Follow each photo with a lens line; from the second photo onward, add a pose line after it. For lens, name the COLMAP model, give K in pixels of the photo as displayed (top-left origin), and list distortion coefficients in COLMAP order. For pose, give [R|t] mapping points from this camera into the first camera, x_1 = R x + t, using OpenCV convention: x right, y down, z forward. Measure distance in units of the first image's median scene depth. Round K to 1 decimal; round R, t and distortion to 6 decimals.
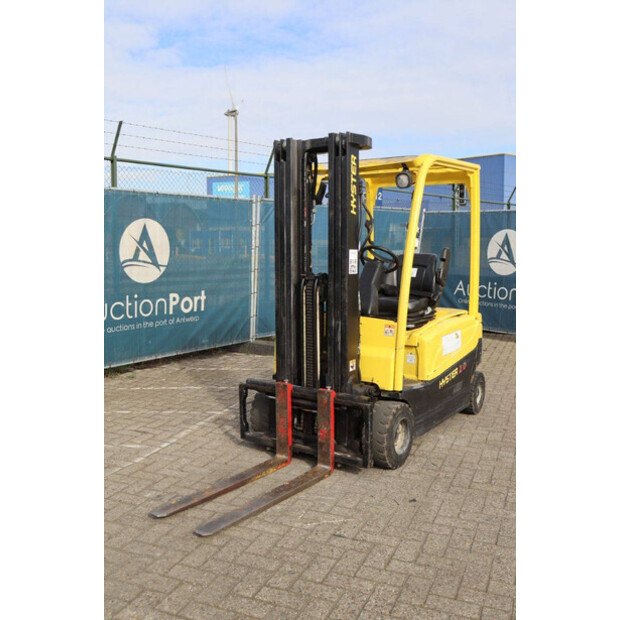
lens RADIAL K [[620.5, 0, 310.0], [0, 620.5, 310.0], [0, 0, 1]] dist [-0.068676, 0.006848]
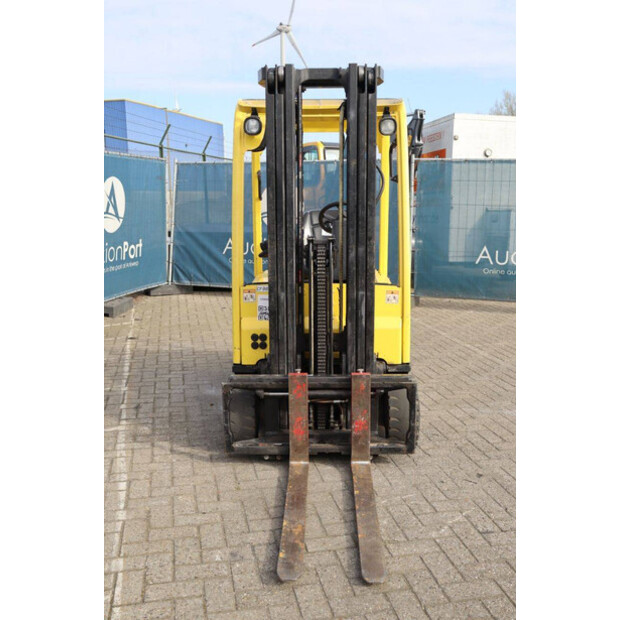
lens RADIAL K [[658.4, 0, 310.0], [0, 658.4, 310.0], [0, 0, 1]] dist [-0.061185, 0.042425]
pose [[0.829978, -0.101412, 0.548500, -0.497644], [0.066744, 0.994325, 0.082845, -0.035310], [-0.553788, -0.032151, 0.832037, 0.284087]]
